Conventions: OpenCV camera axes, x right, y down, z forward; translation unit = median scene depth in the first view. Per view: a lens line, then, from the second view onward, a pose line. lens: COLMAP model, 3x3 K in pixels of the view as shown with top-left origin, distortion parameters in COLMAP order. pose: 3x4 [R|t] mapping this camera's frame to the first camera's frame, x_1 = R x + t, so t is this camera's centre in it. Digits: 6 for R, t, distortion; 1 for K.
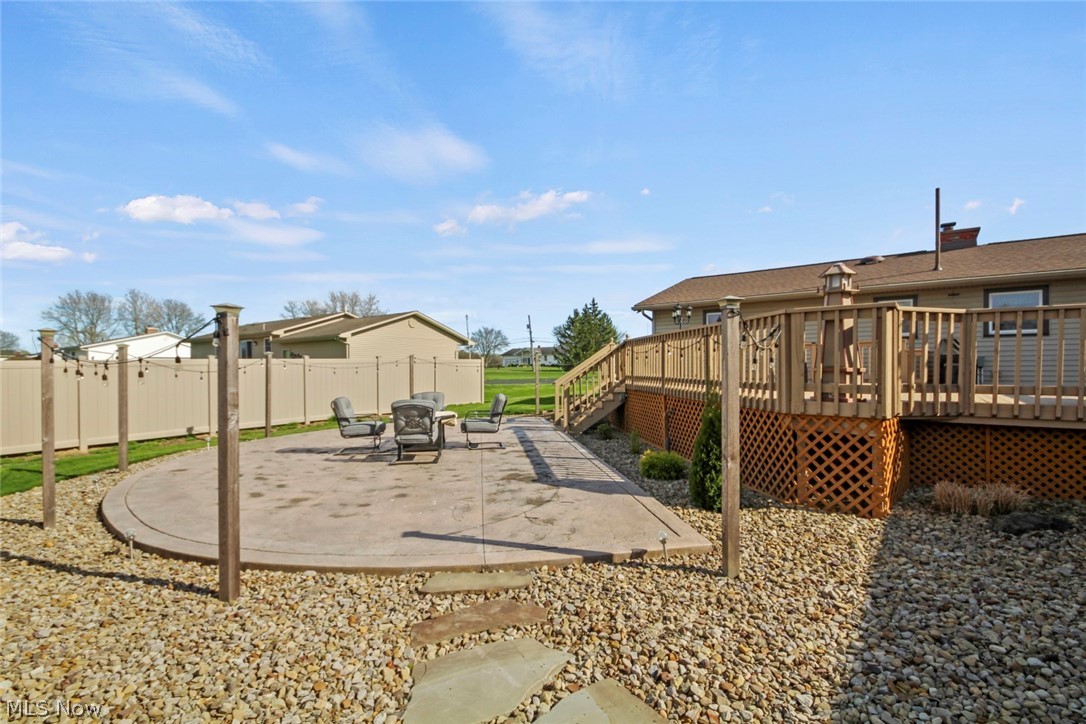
lens RADIAL K [[500.3, 0, 542.4], [0, 500.3, 373.7], [0, 0, 1]] dist [0.000169, -0.005583]
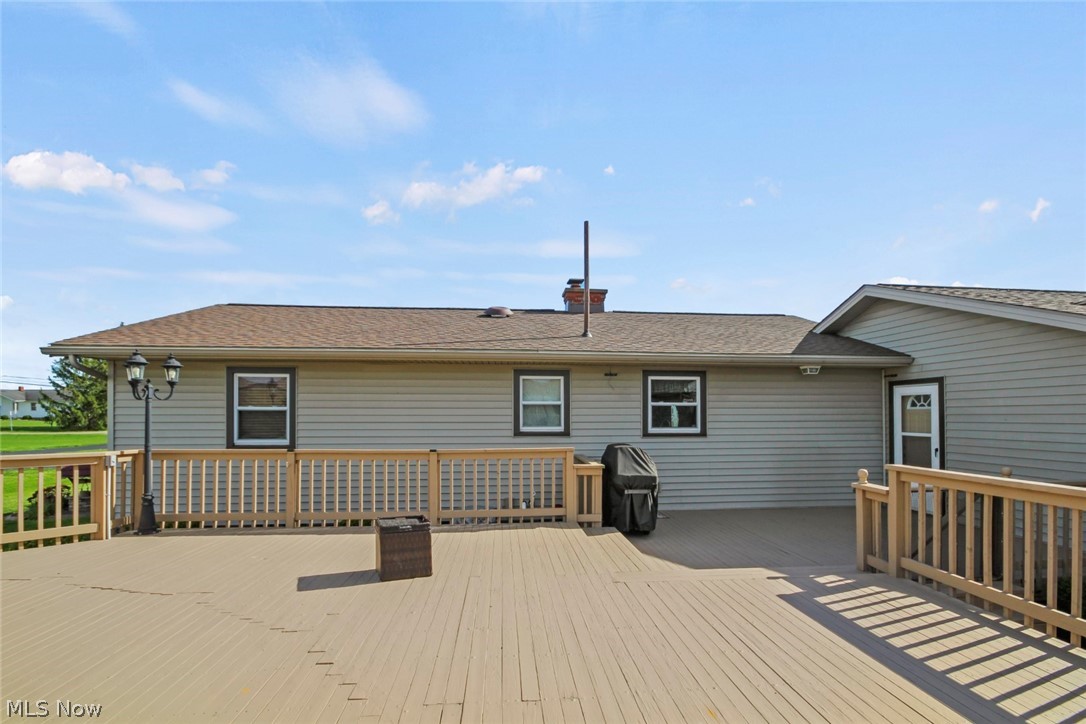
lens RADIAL K [[501.8, 0, 543.9], [0, 501.8, 411.1], [0, 0, 1]] dist [0.000405, -0.005355]
pose [[0.724603, 0.004215, 0.689154, 0.227119], [0.005205, 0.999919, -0.011588, -0.082412], [-0.689147, 0.011984, 0.724522, 0.460798]]
